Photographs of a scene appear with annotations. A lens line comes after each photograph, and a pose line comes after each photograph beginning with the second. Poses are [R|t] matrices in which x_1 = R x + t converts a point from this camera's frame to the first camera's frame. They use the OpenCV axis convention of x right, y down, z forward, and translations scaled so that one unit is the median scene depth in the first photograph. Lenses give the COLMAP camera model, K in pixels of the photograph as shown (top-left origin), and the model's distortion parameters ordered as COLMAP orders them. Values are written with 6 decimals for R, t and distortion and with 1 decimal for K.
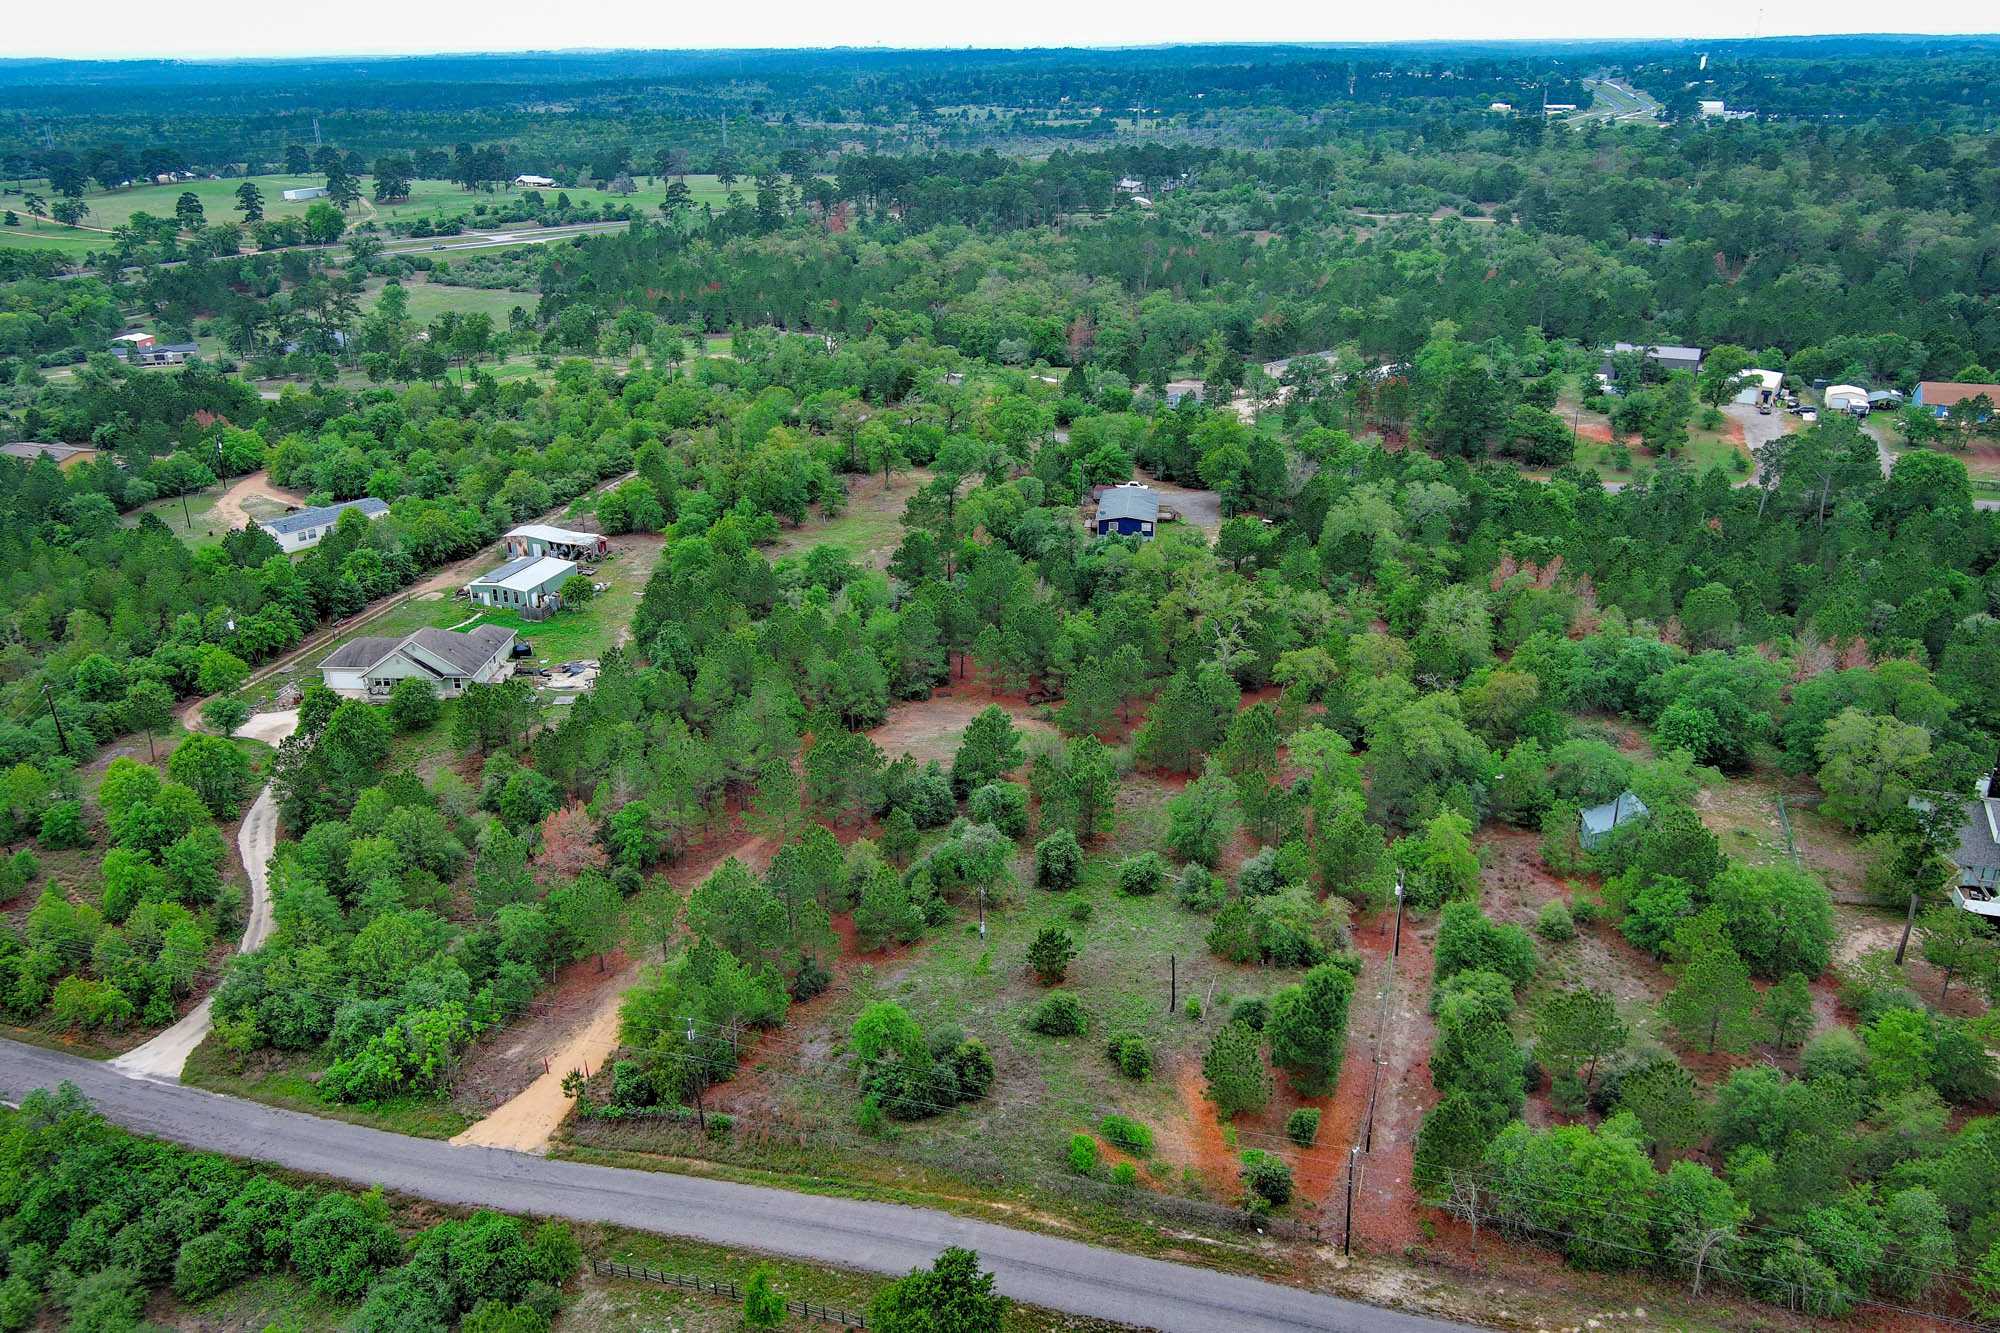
lens RADIAL K [[1550.7, 0, 1000.0], [0, 1550.7, 666.5], [0, 0, 1]] dist [0.034884, -0.061937]
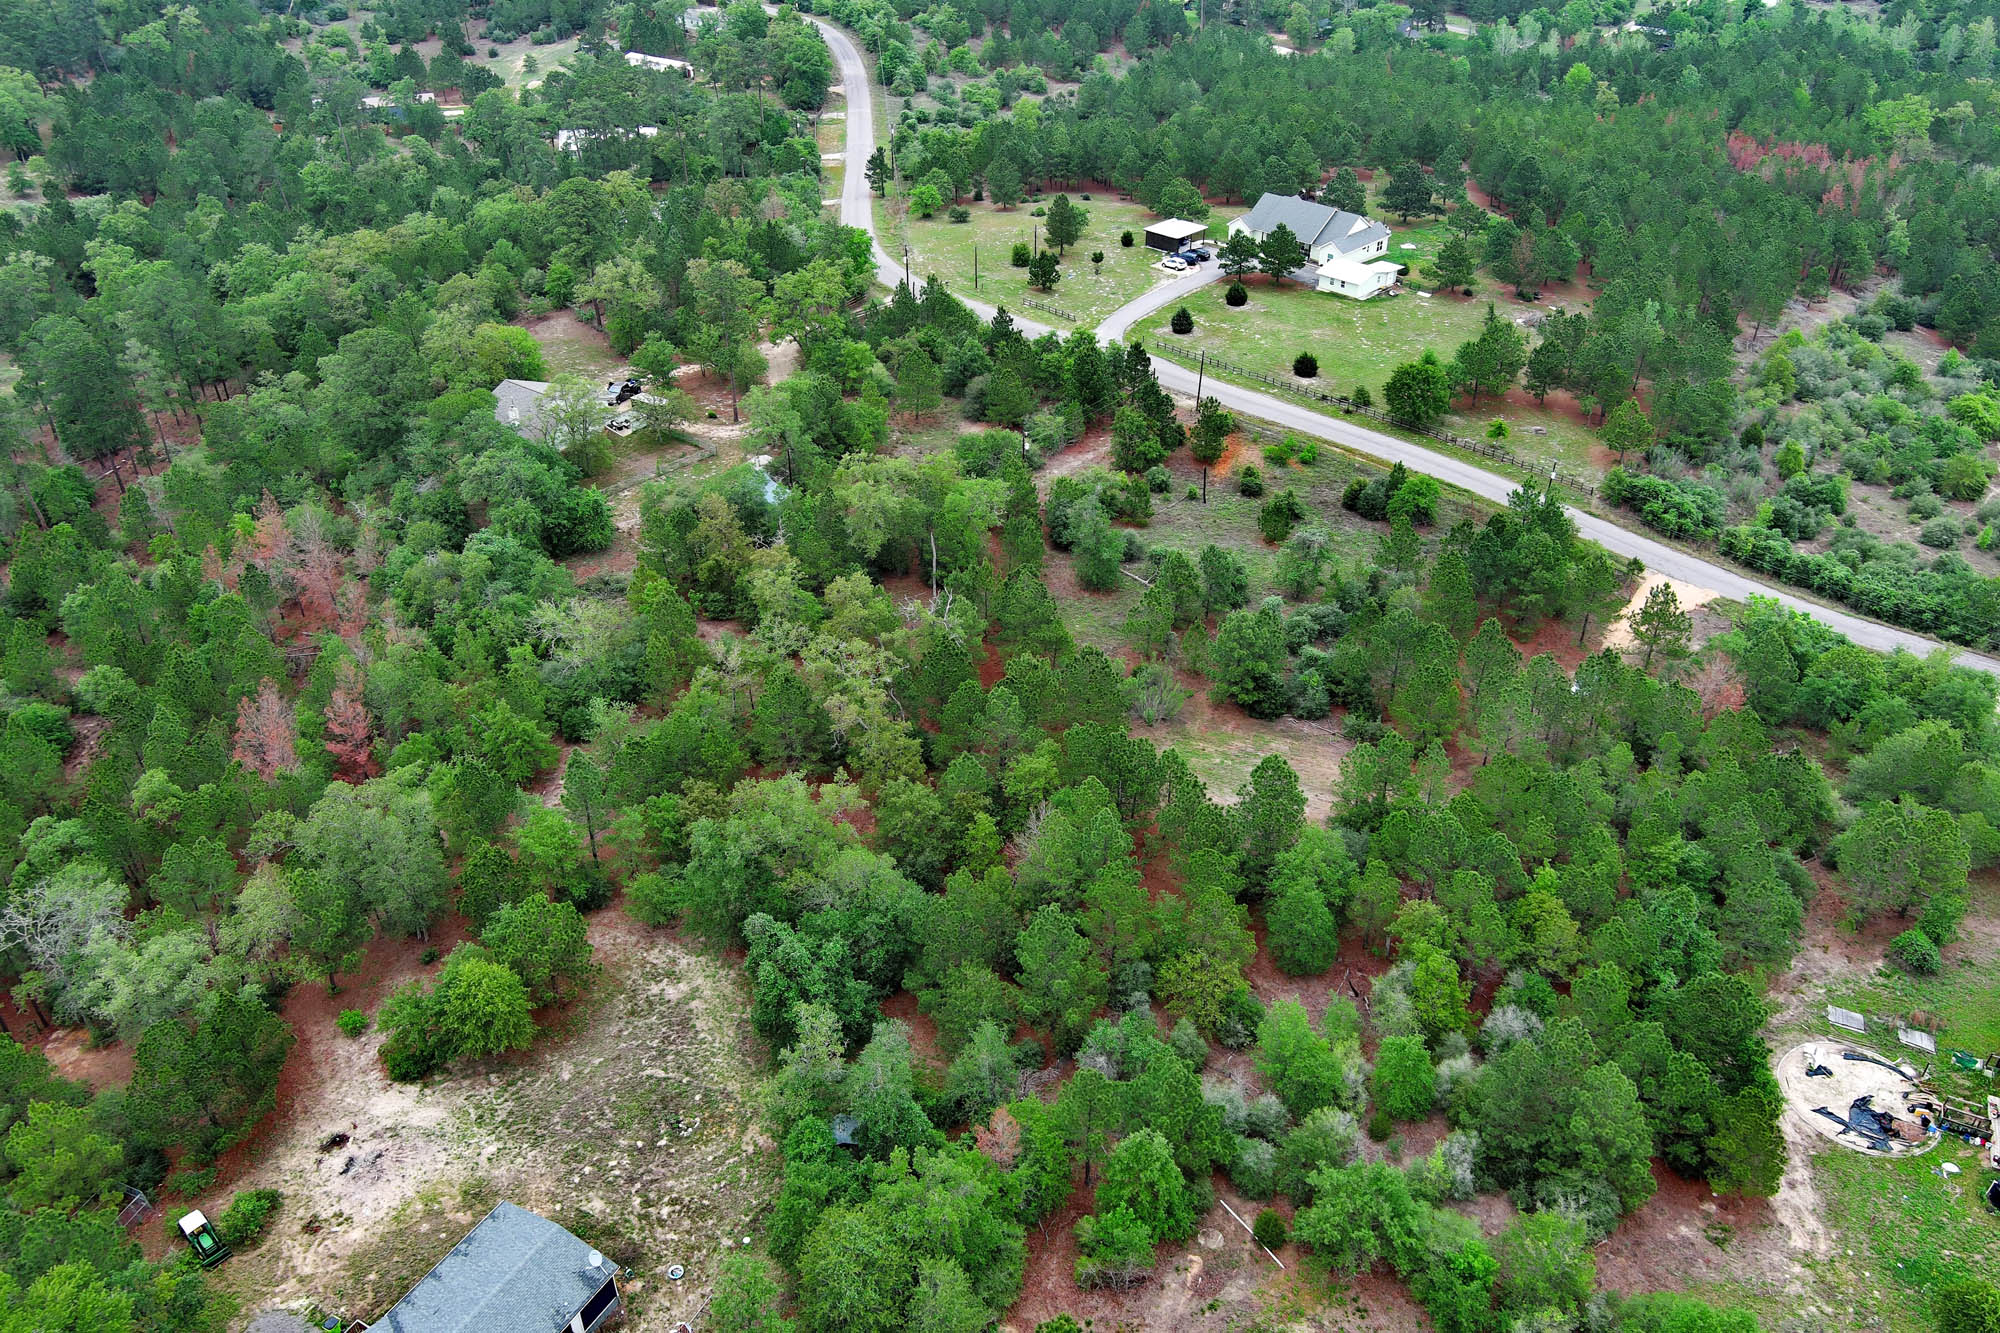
lens RADIAL K [[1550.6, 0, 1000.0], [0, 1550.6, 666.5], [0, 0, 1]] dist [0.014000, -0.005728]
pose [[-0.922923, -0.203454, 0.326832, -0.188829], [0.152904, 0.585403, 0.796193, -0.759984], [-0.353317, 0.784799, -0.509173, 1.698785]]
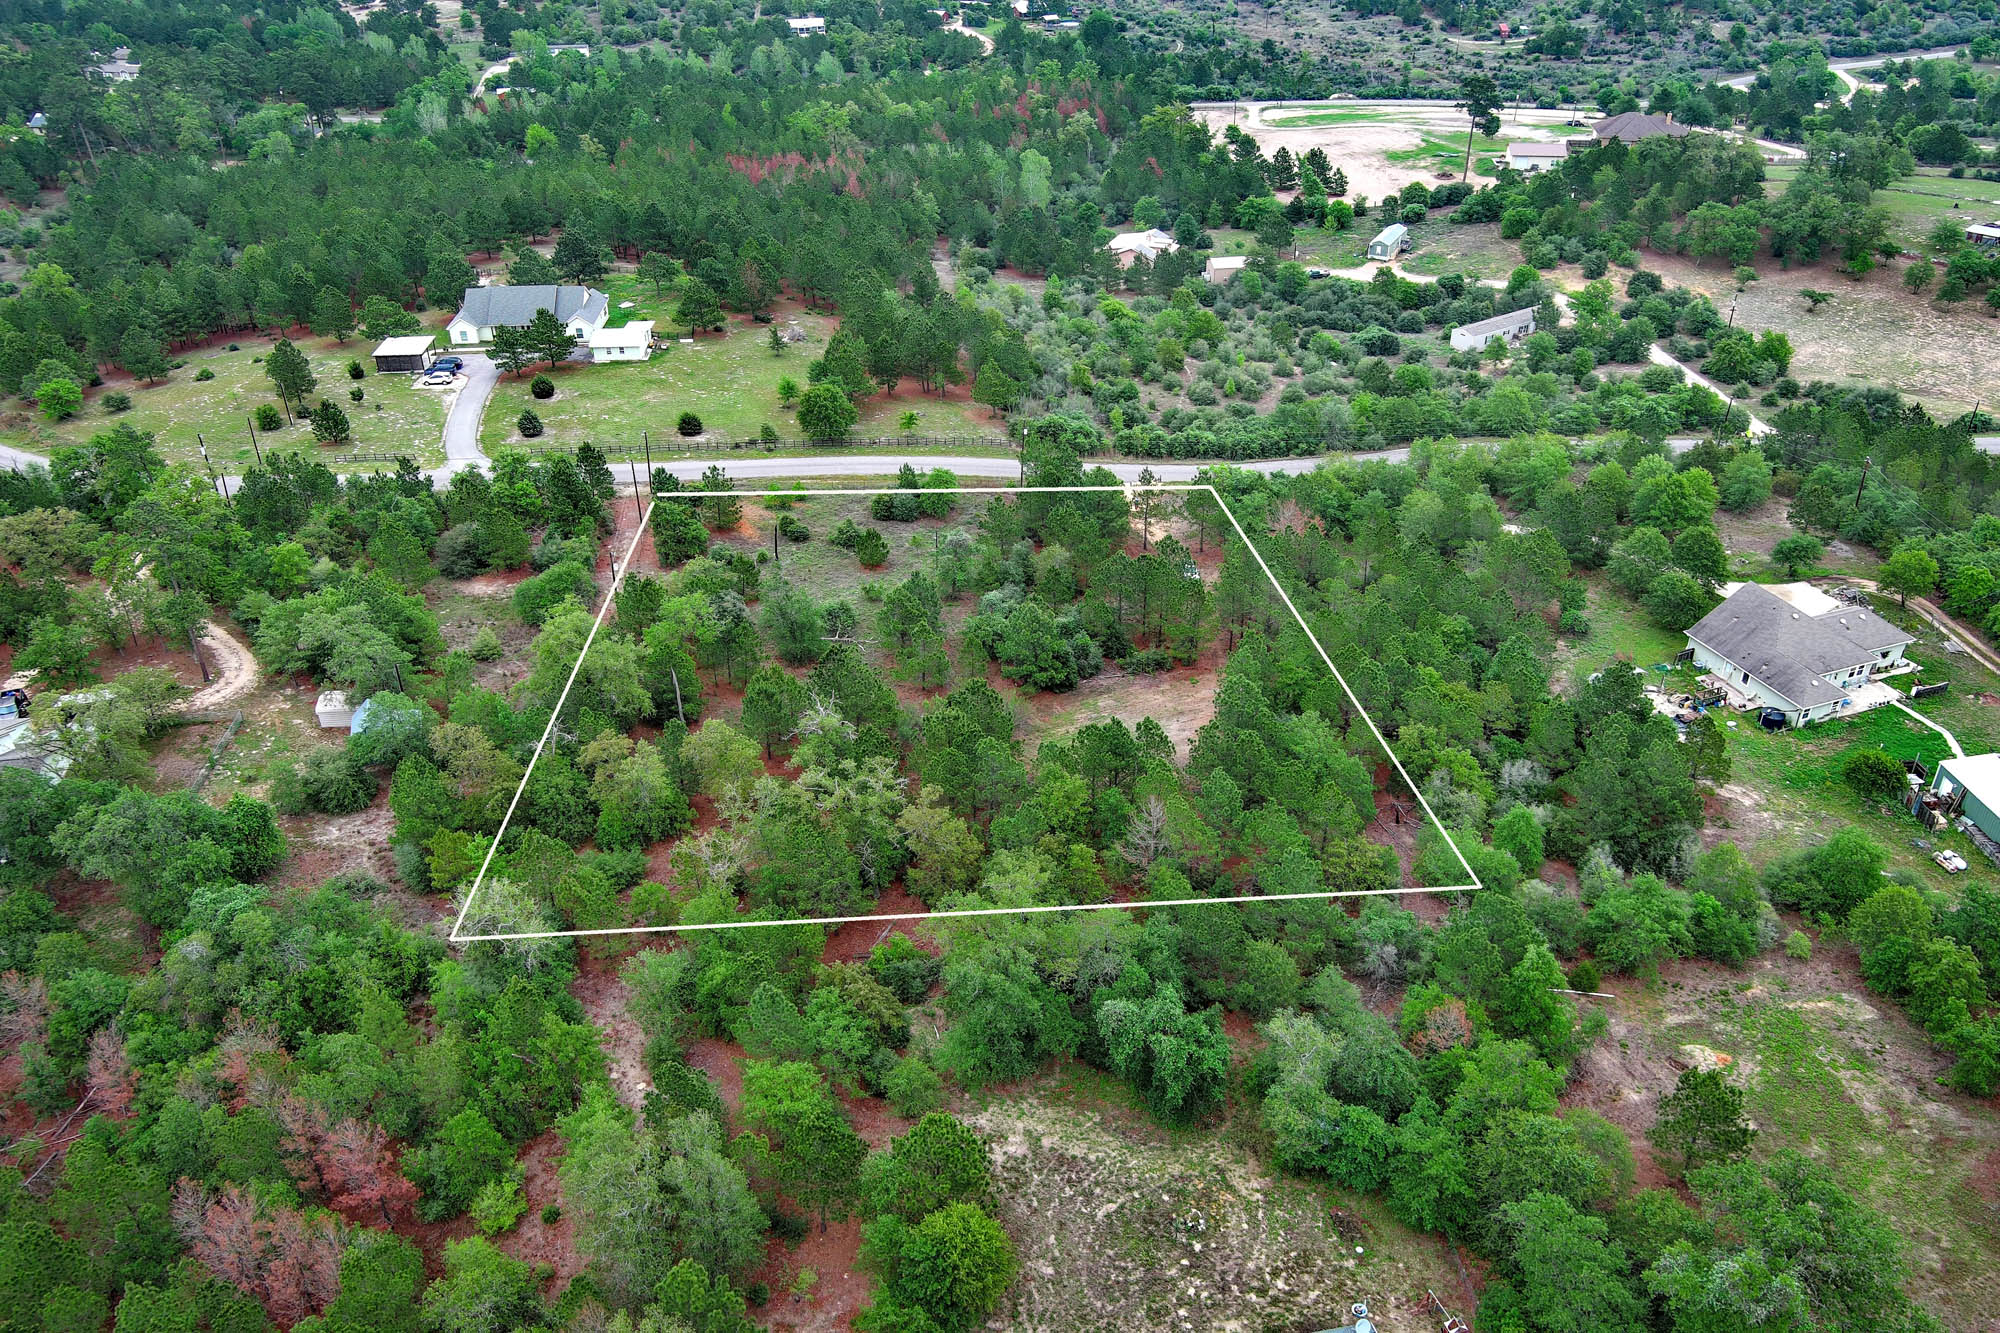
lens RADIAL K [[1557.9, 0, 999.6], [0, 1557.9, 660.7], [0, 0, 1]] dist [0.008678, 0.002492]
pose [[-0.911133, 0.225216, -0.345129, 0.390775], [-0.139703, 0.619083, 0.772800, -0.761812], [0.387710, 0.752339, -0.532603, 1.698834]]
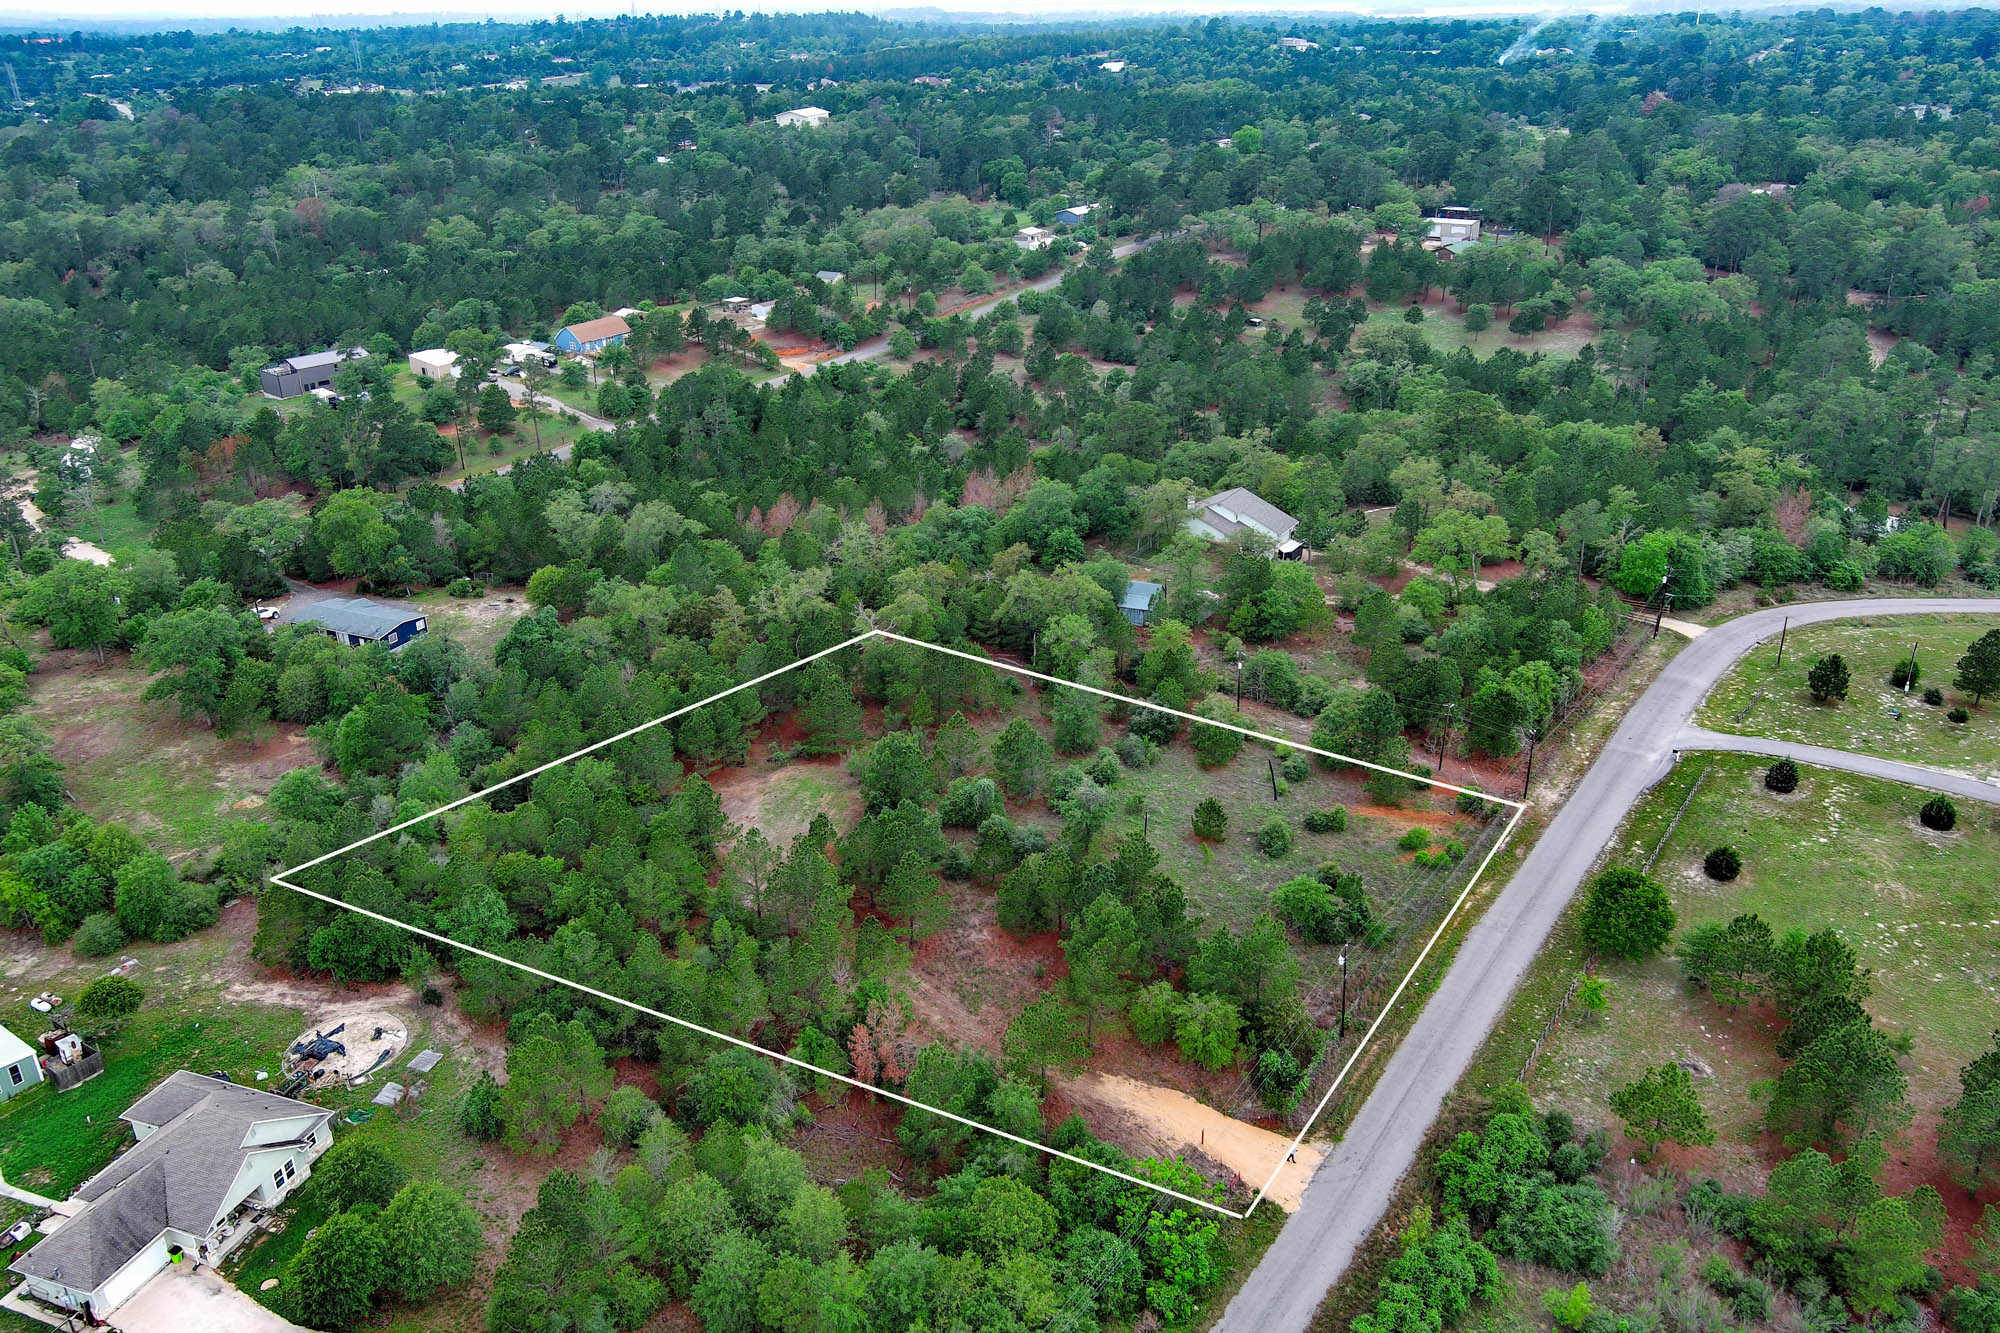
lens RADIAL K [[1550.7, 0, 1000.0], [0, 1550.7, 666.5], [0, 0, 1]] dist [0.034884, -0.061937]
pose [[0.293157, -0.390817, 0.872537, -0.971919], [0.375207, 0.886446, 0.270984, -0.299545], [-0.879363, 0.247942, 0.406505, 0.561038]]
